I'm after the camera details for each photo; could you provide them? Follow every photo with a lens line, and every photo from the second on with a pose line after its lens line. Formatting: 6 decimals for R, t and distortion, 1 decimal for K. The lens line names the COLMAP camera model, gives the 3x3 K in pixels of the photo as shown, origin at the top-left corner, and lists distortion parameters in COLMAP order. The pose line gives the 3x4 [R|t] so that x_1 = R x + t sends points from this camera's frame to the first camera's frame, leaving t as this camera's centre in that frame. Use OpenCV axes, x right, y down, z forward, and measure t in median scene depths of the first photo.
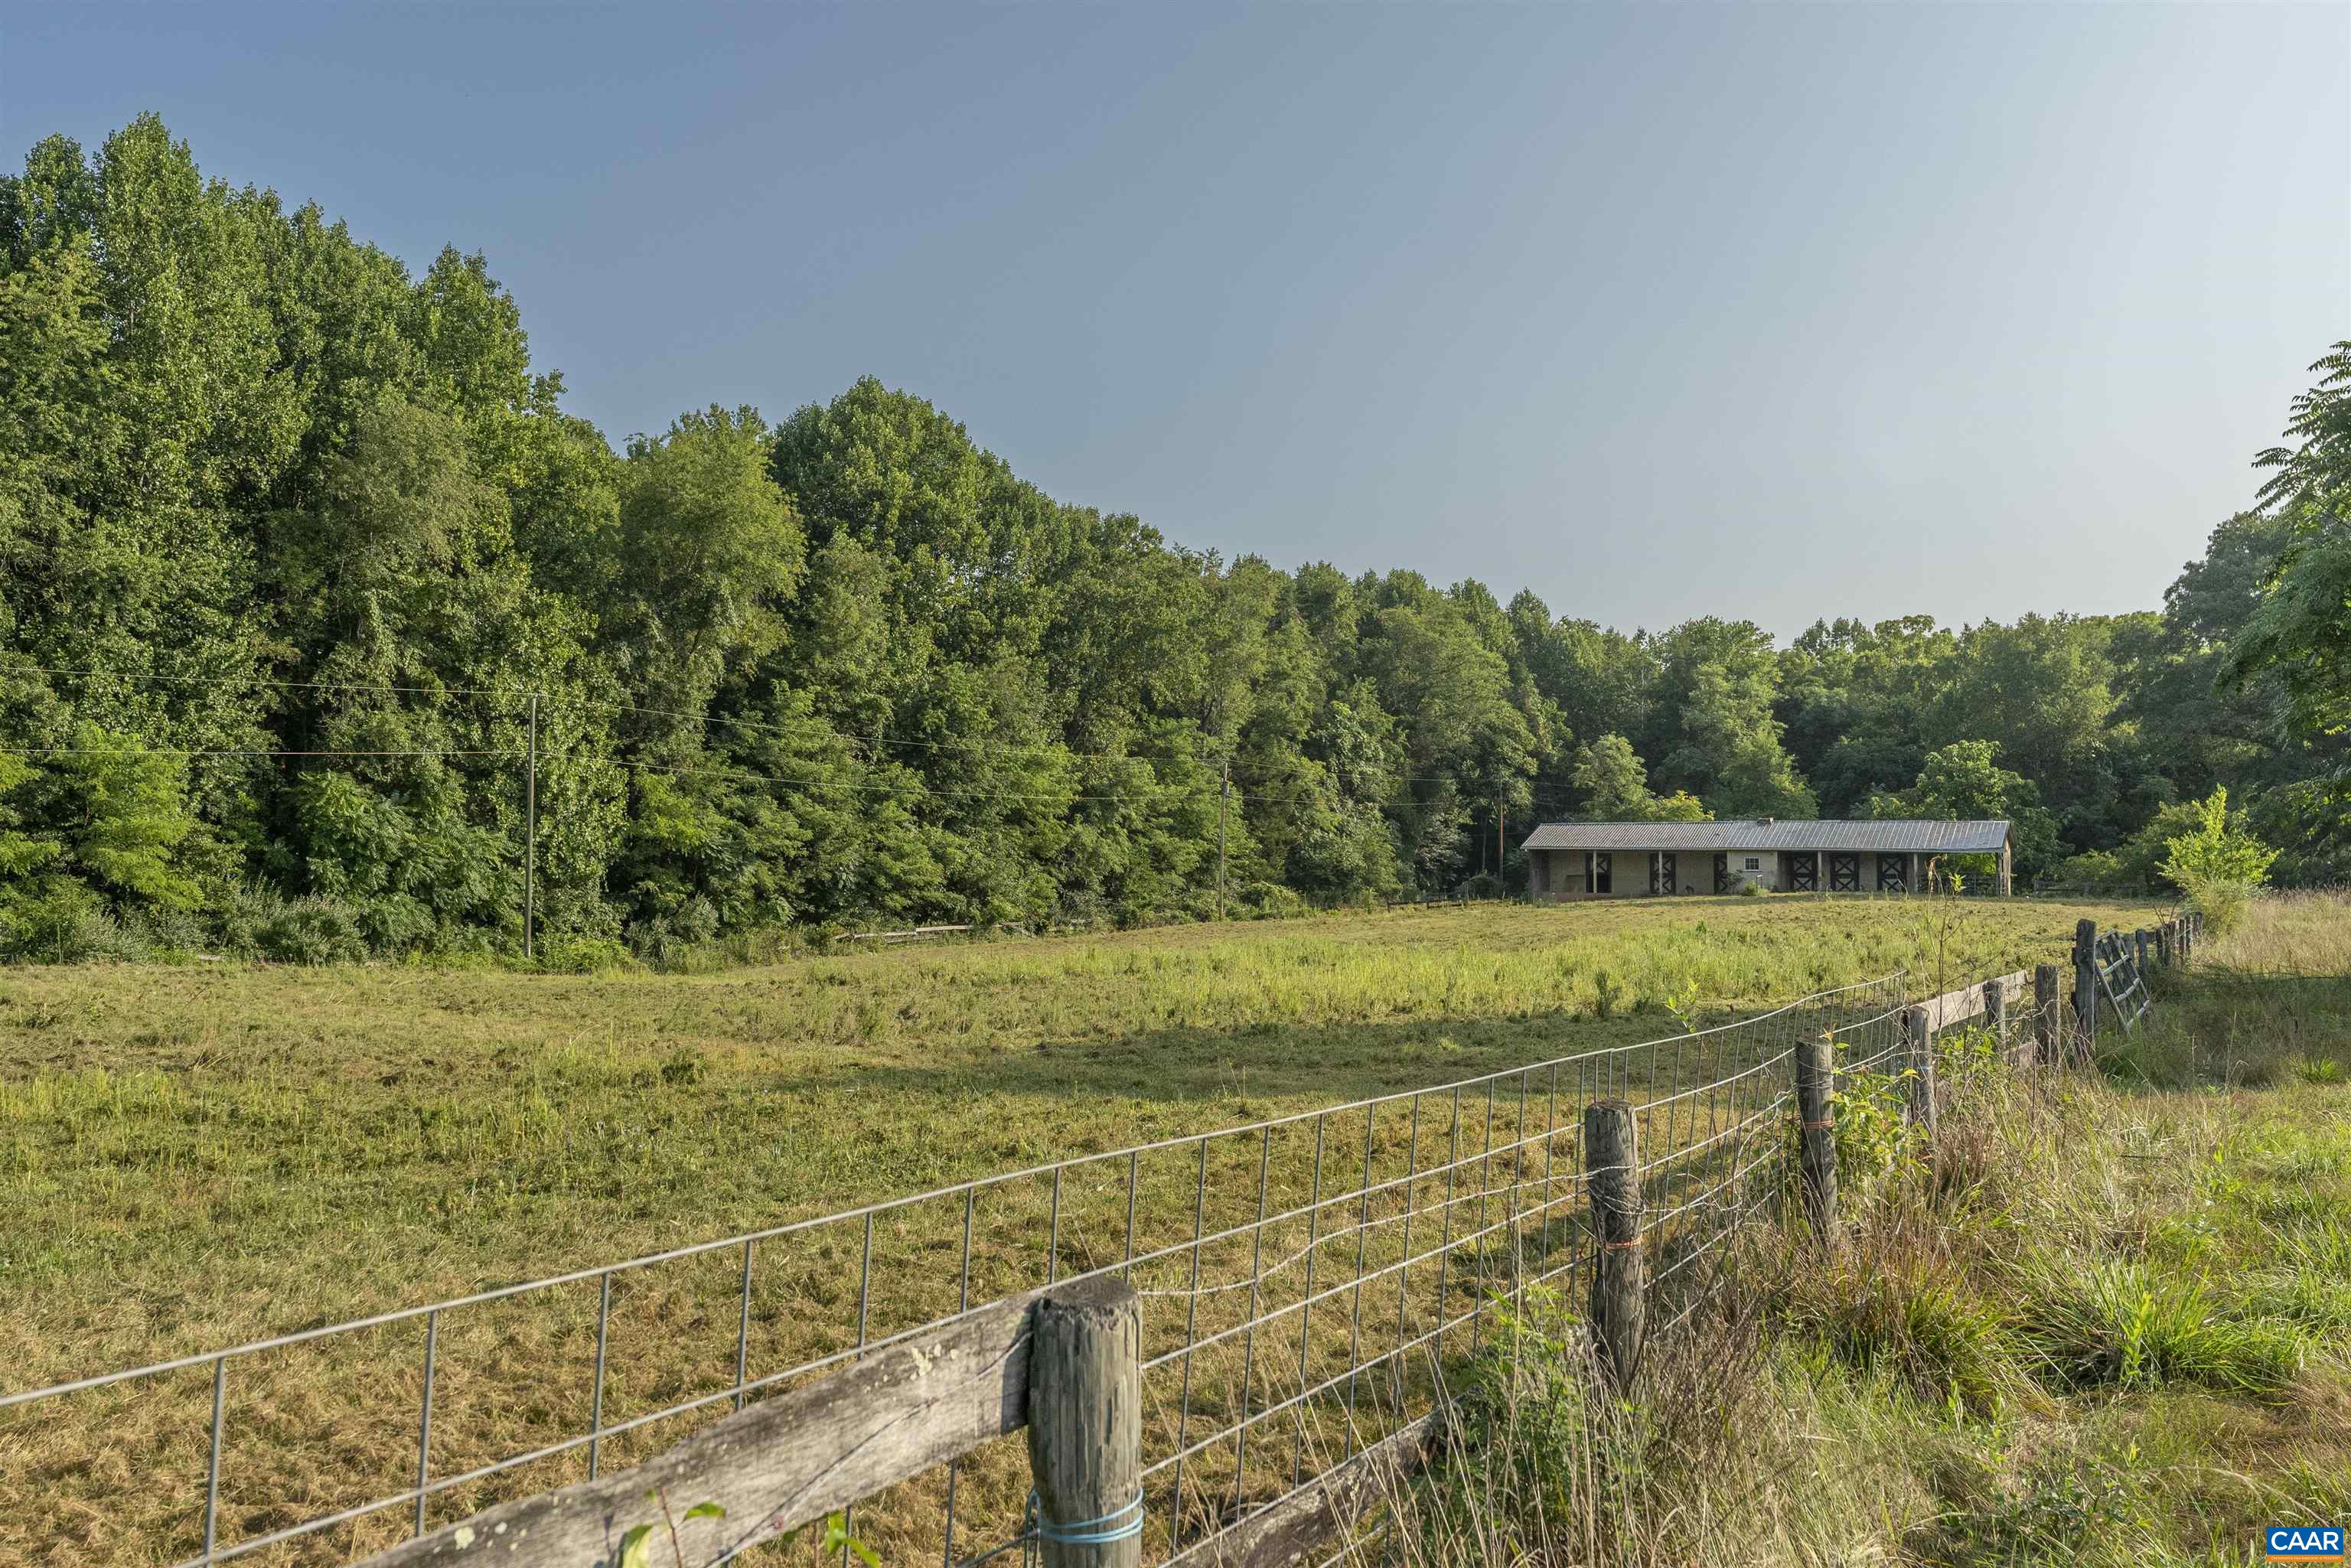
lens RADIAL K [[2073.1, 0, 1180.8], [0, 2073.1, 786.1], [0, 0, 1]] dist [-0.015165, -0.004546]
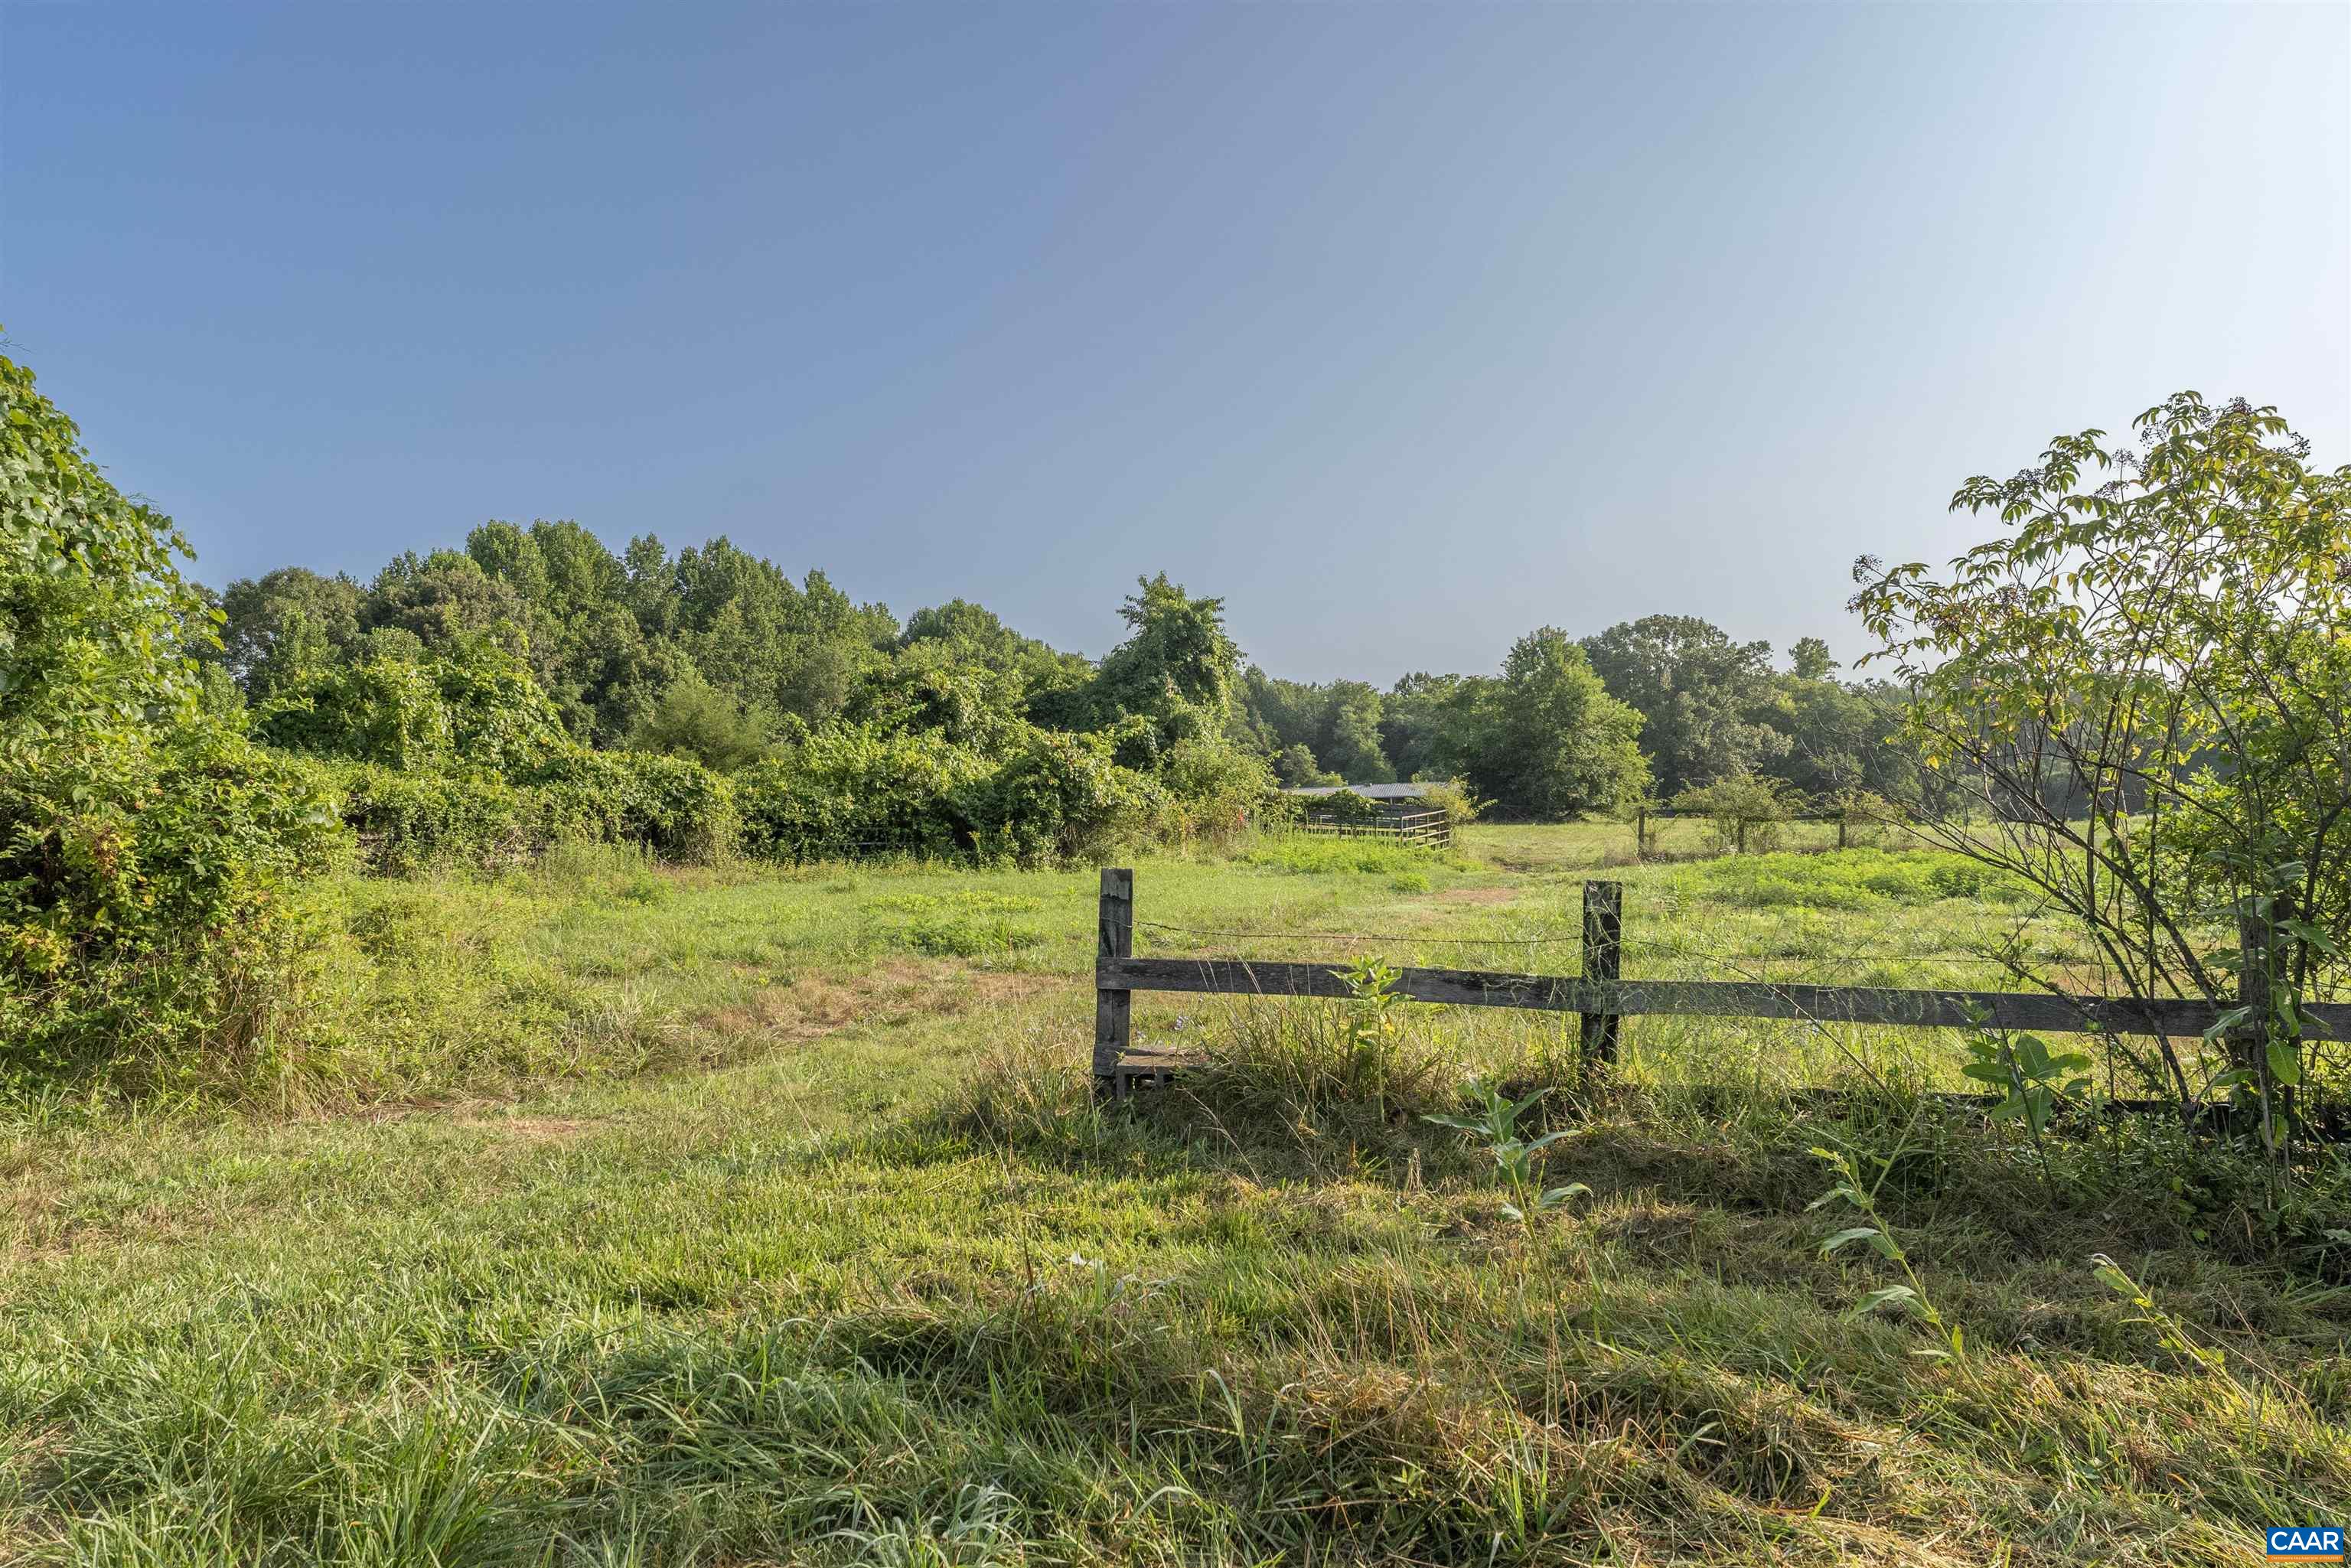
lens RADIAL K [[1424.7, 0, 1171.7], [0, 1424.7, 785.4], [0, 0, 1]] dist [0.000660, 0.000010]
pose [[0.992903, -0.041262, 0.111544, -0.075901], [0.039545, 0.999064, 0.017557, -0.013437], [-0.112164, -0.013022, 0.993604, -0.381435]]
